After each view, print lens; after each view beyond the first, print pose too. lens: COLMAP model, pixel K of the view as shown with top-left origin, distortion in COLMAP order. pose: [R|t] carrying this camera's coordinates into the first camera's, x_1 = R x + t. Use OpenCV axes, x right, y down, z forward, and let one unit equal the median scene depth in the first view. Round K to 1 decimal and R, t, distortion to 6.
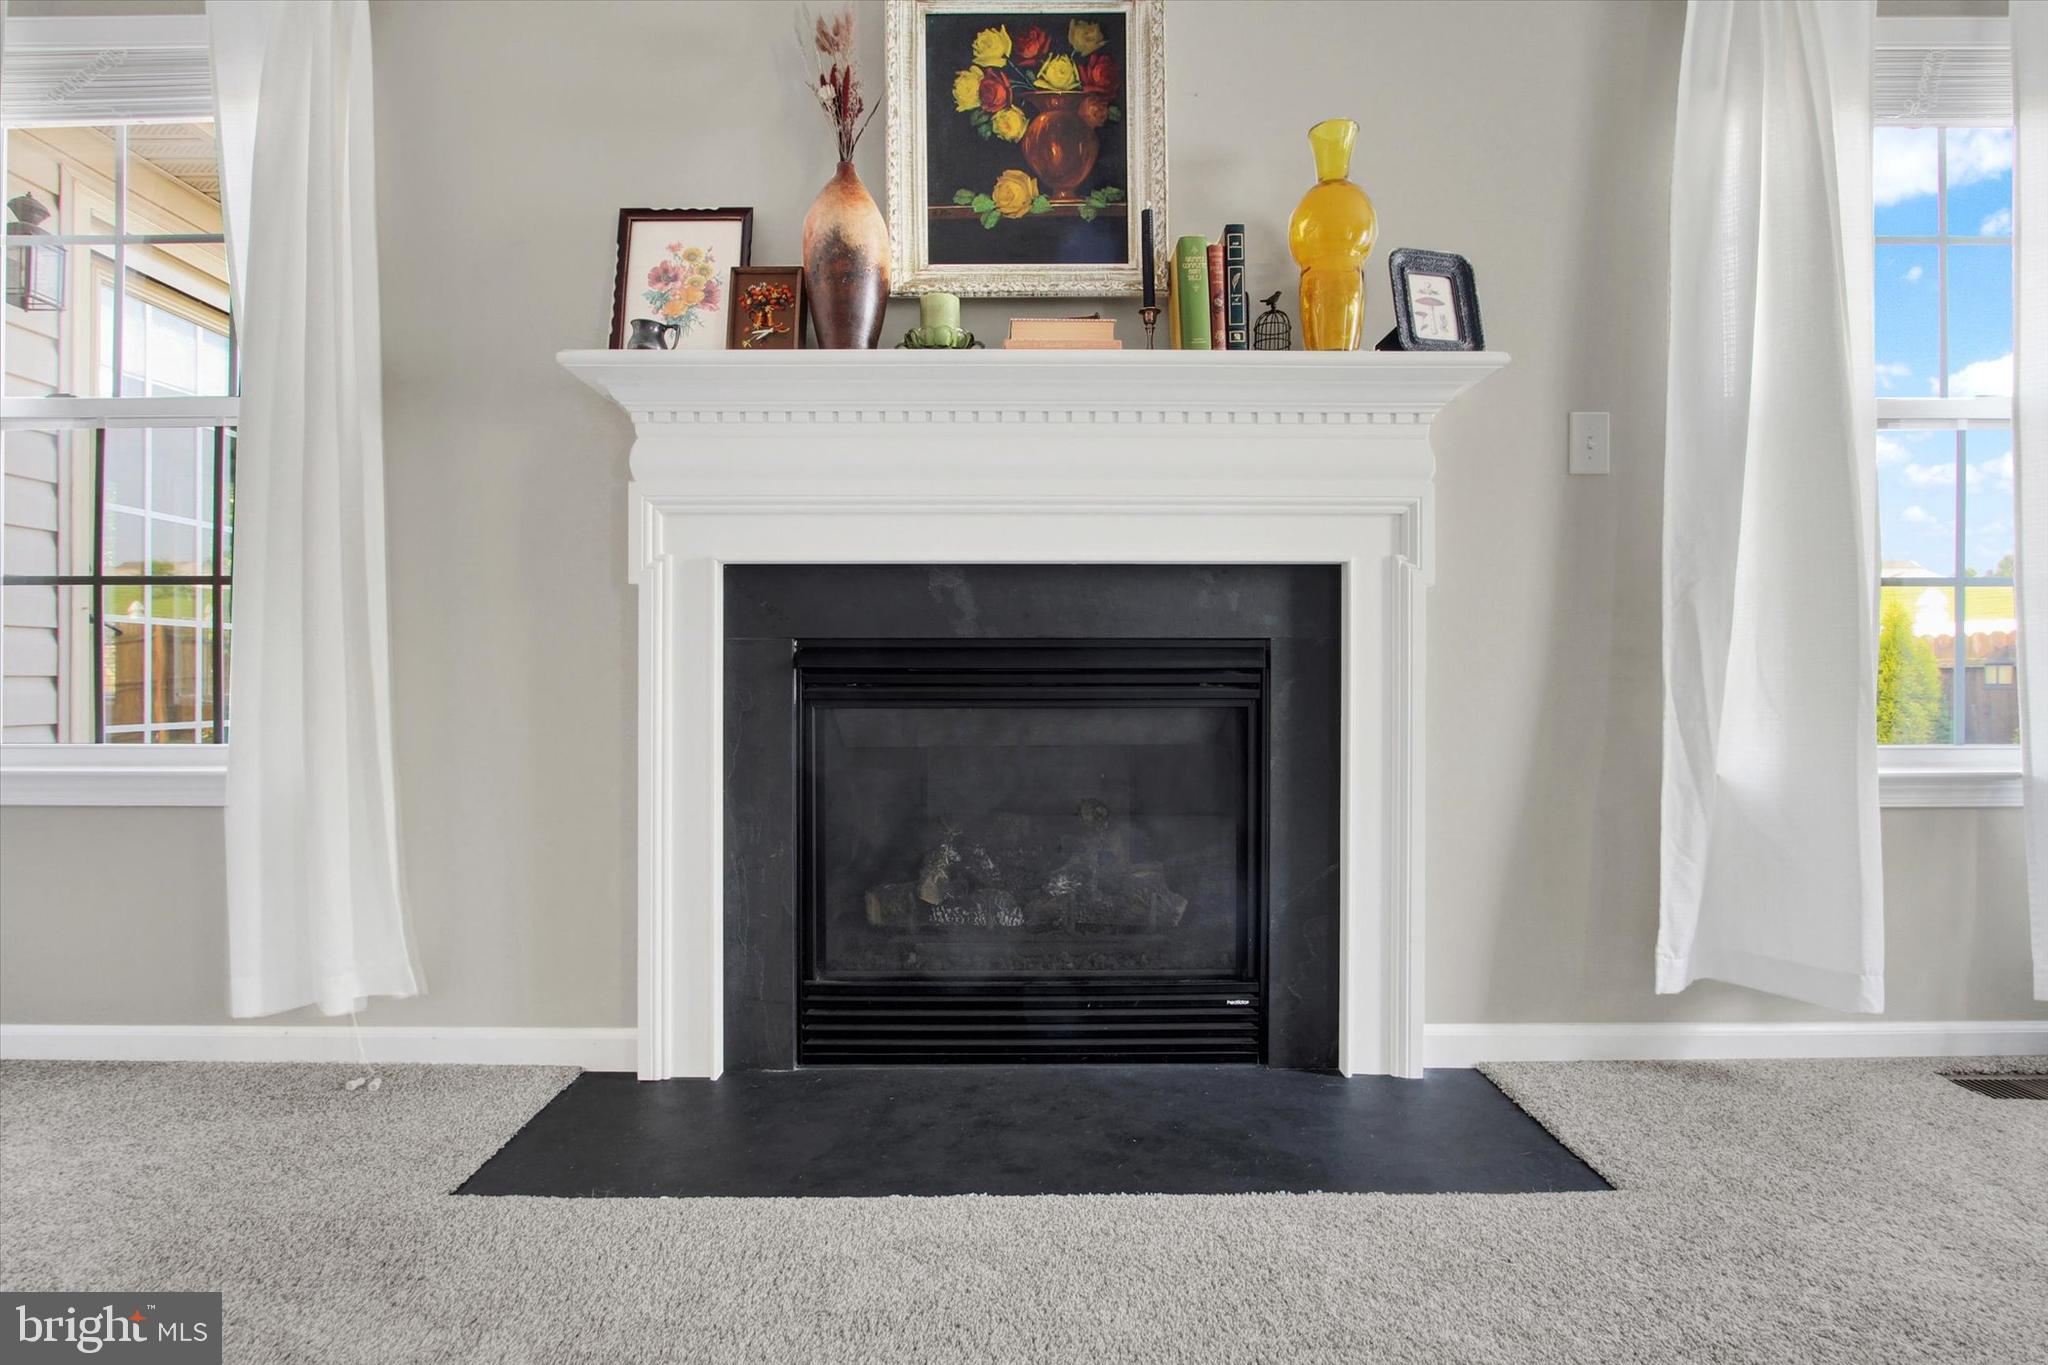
lens RADIAL K [[970.4, 0, 1027.3], [0, 970.4, 687.4], [0, 0, 1]] dist [-0.018088, 0.000790]
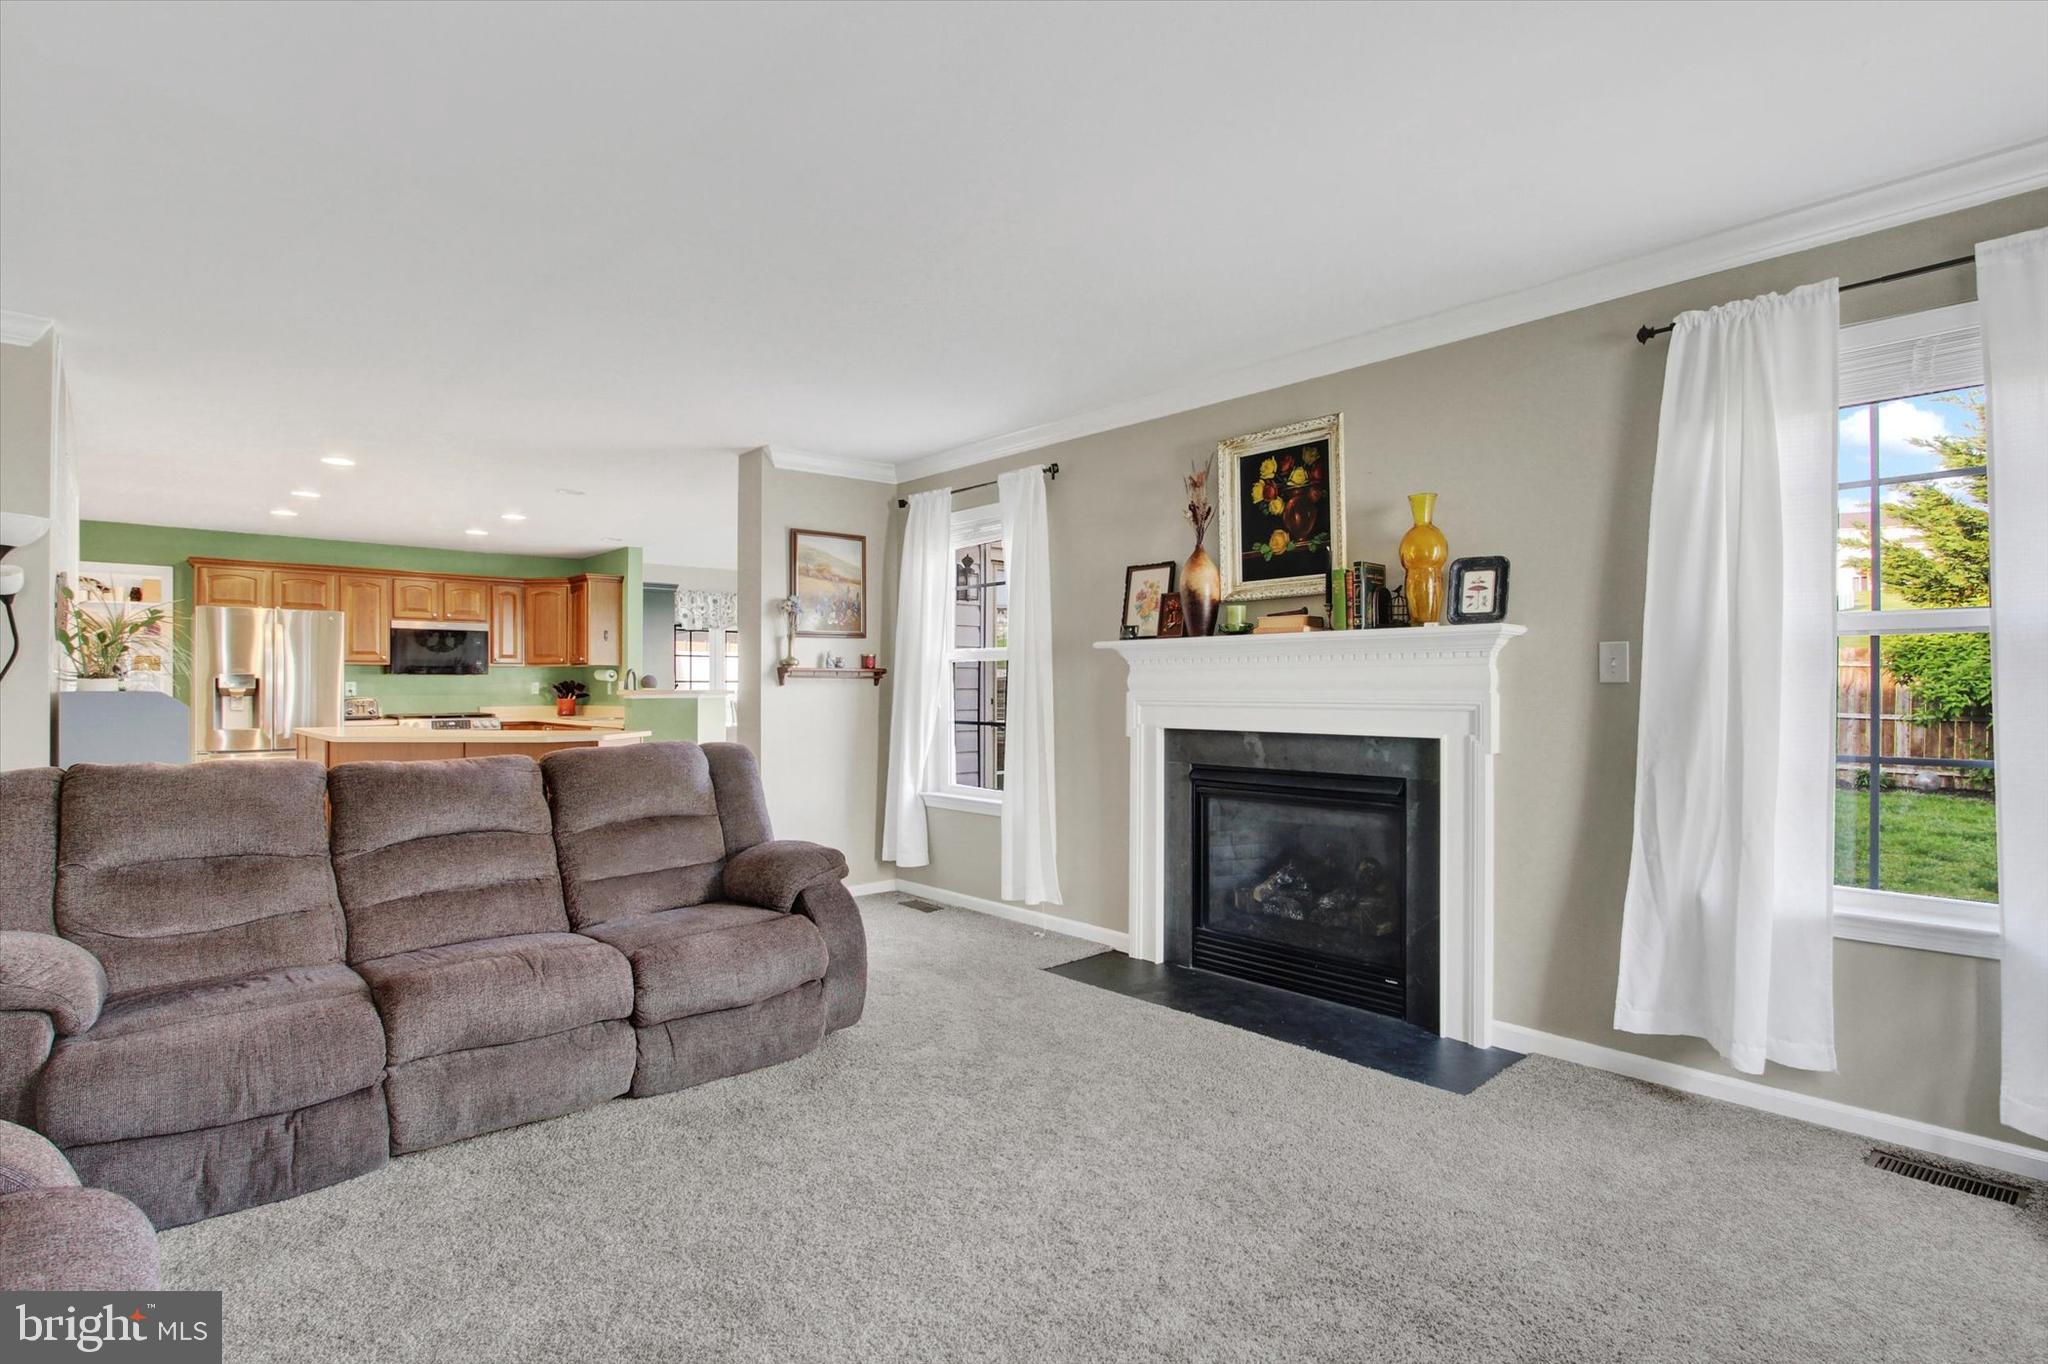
lens RADIAL K [[970.4, 0, 1027.3], [0, 970.4, 686.9], [0, 0, 1]] dist [-0.018088, 0.000790]
pose [[0.678637, -0.002404, -0.734470, 1.082044], [-0.001573, 0.999988, -0.004726, -0.208769], [0.734472, 0.004363, 0.678625, -0.703075]]
